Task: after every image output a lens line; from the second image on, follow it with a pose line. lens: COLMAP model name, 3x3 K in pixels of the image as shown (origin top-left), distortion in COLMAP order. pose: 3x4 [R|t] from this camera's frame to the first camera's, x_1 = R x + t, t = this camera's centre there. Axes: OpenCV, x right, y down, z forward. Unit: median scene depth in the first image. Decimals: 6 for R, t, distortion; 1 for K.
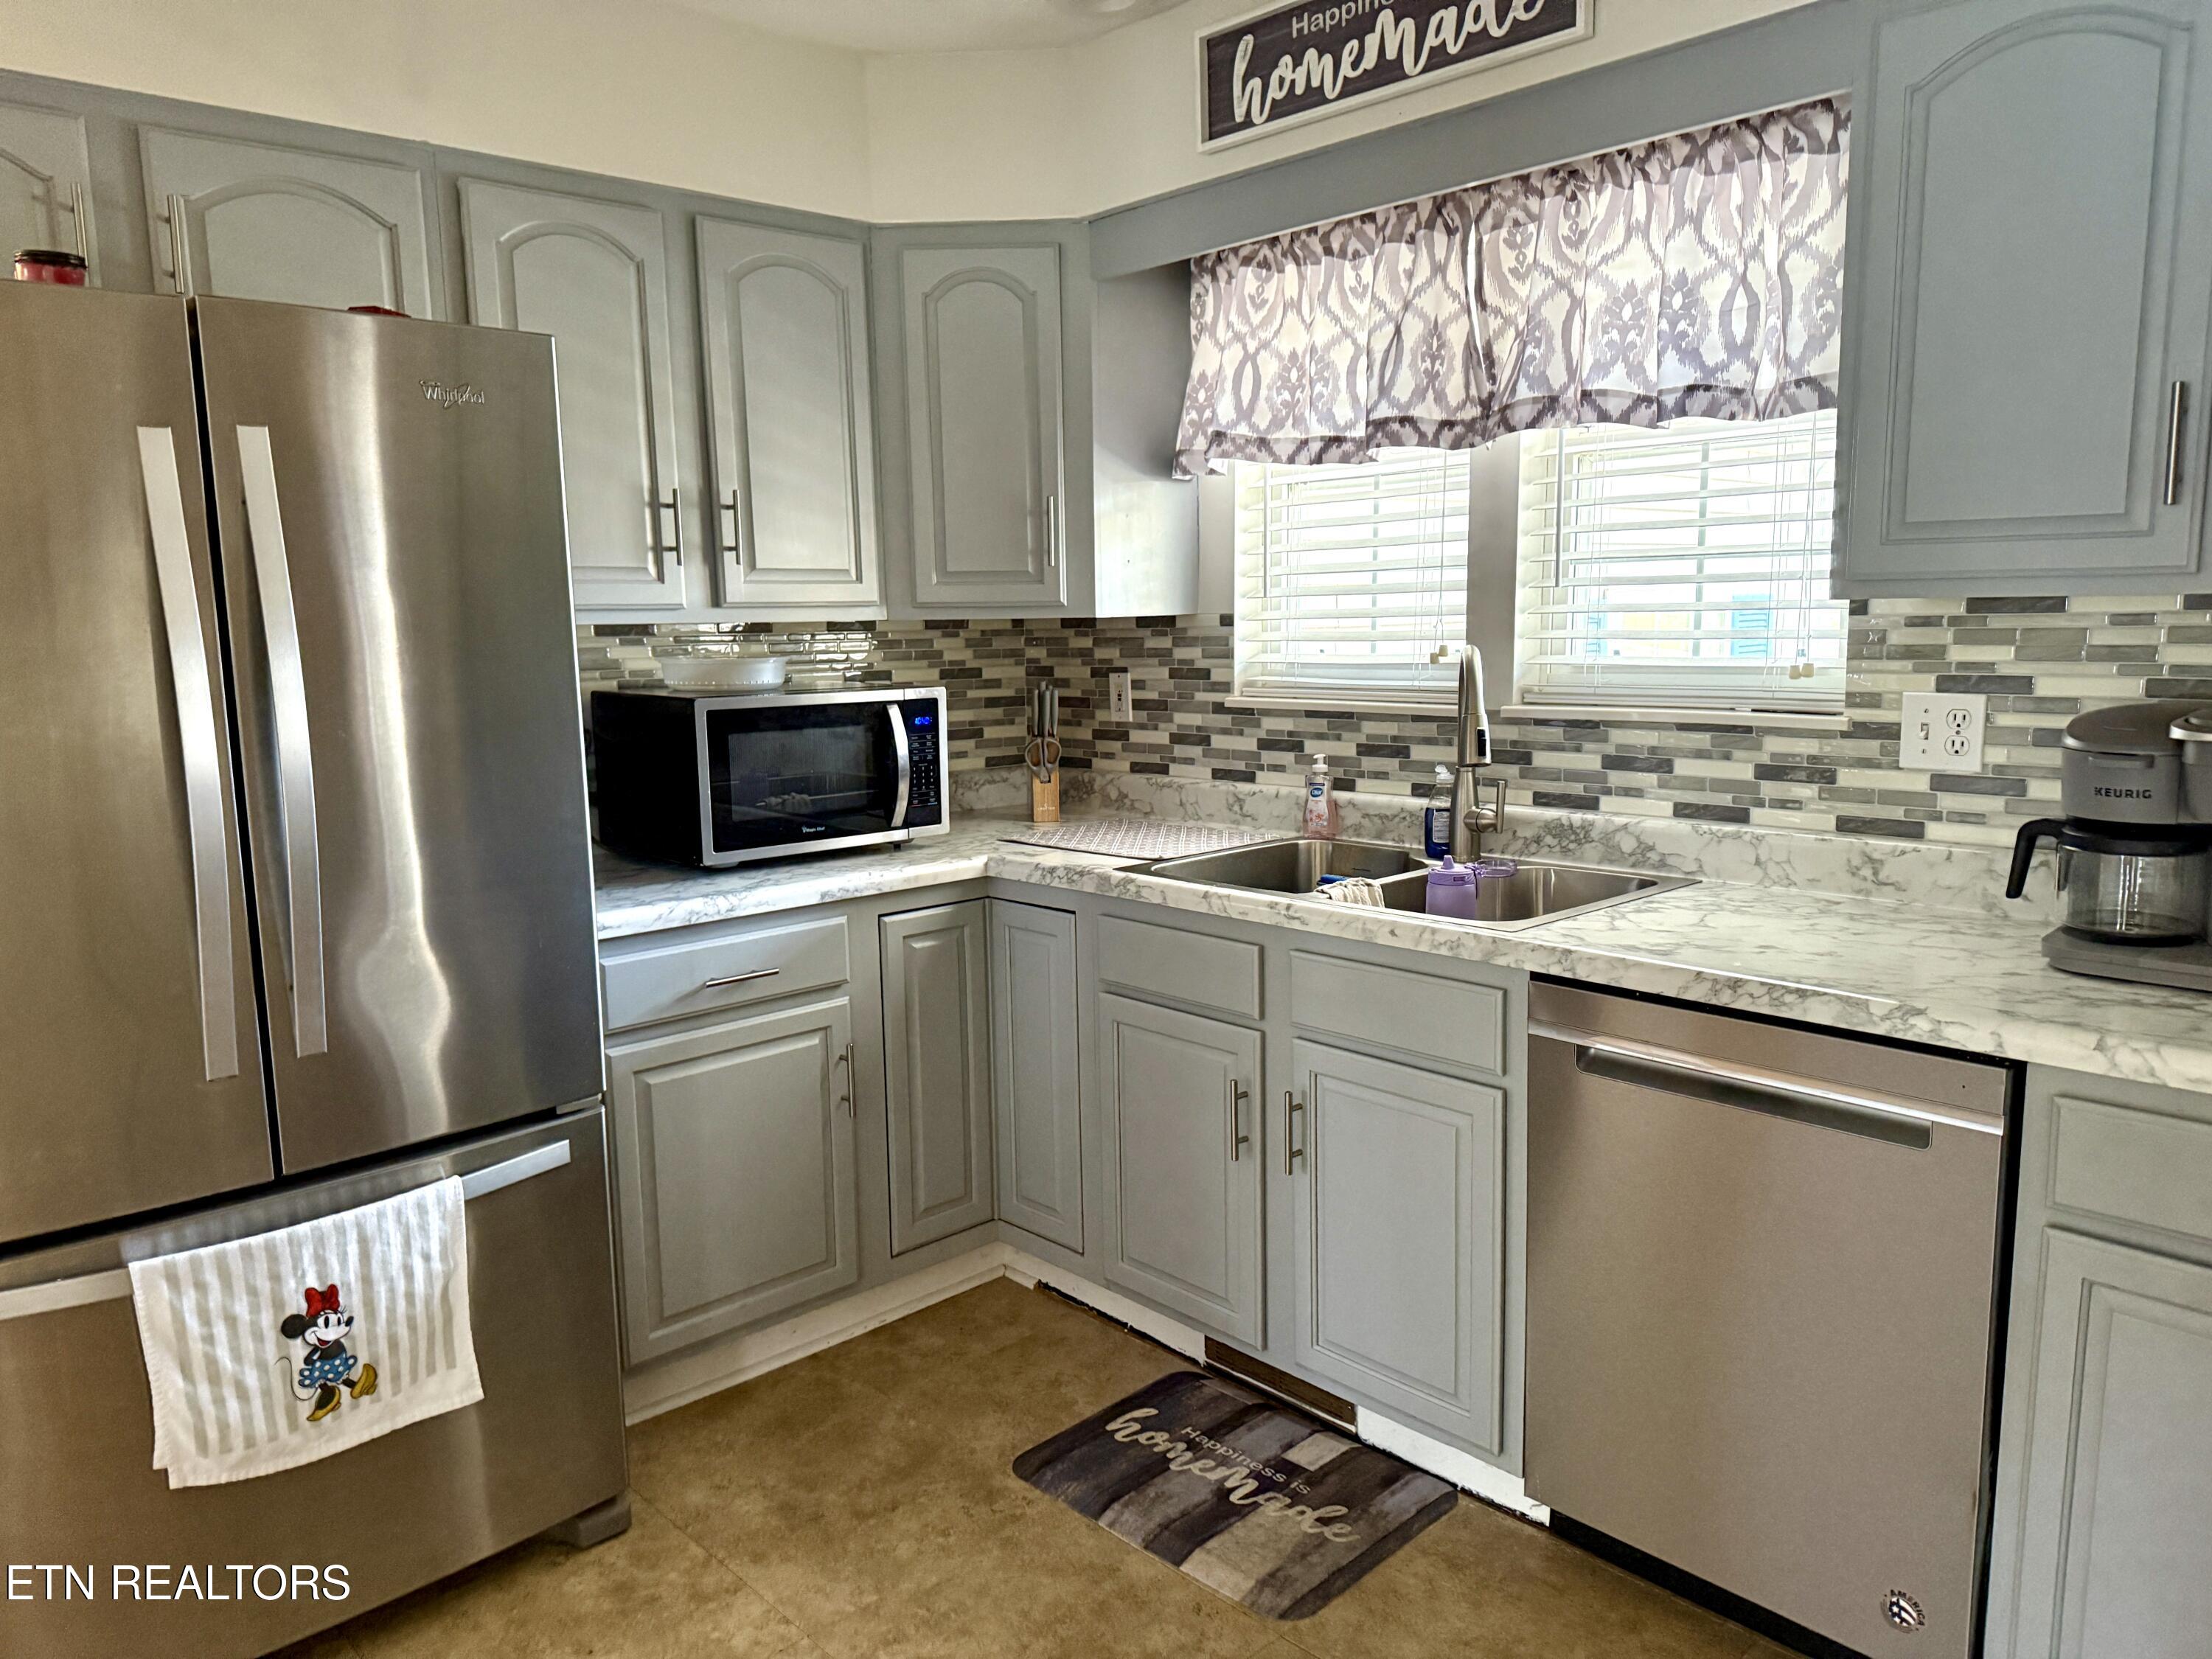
lens RADIAL K [[1555.8, 0, 1106.0], [0, 1555.8, 829.5], [0, 0, 1]] dist [0.157997, 0.000037]
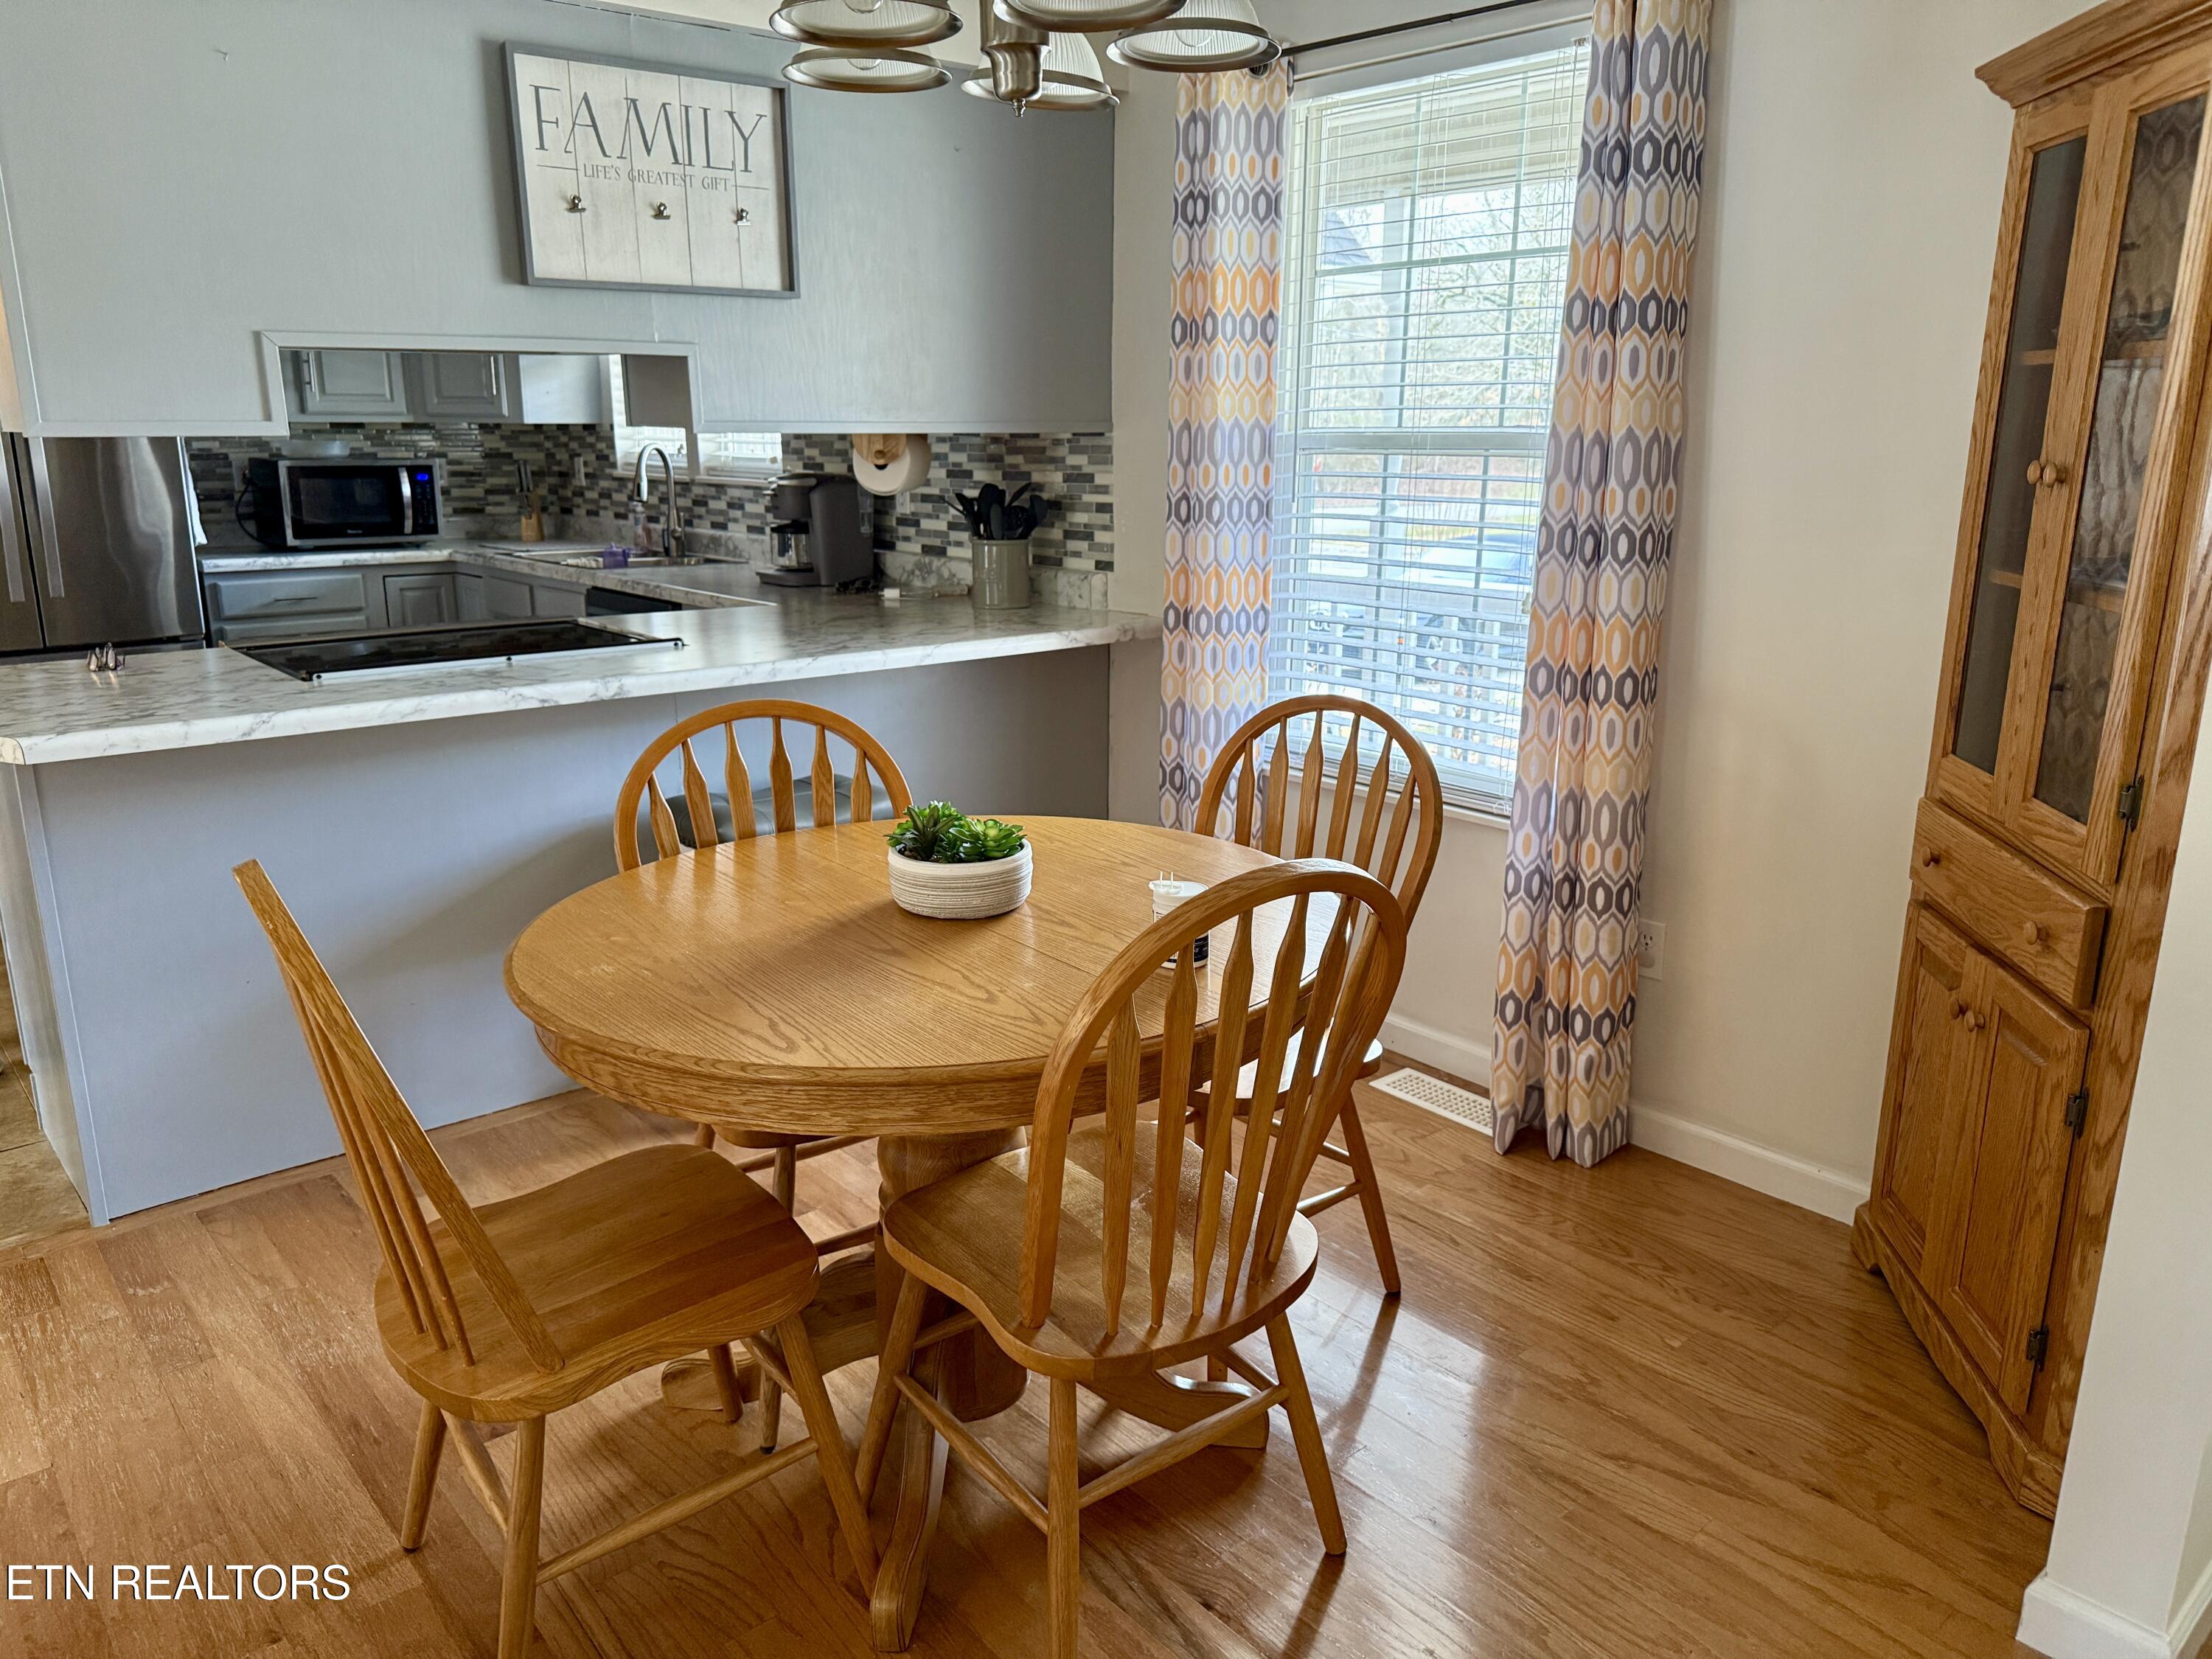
lens RADIAL K [[1555.8, 0, 1106.0], [0, 1555.8, 829.5], [0, 0, 1]] dist [0.157997, 0.000037]
pose [[0.994855, 0.027449, -0.097517, 0.813520], [-0.015919, 0.992992, 0.117109, 0.100585], [0.100048, -0.114954, 0.988320, -0.804076]]
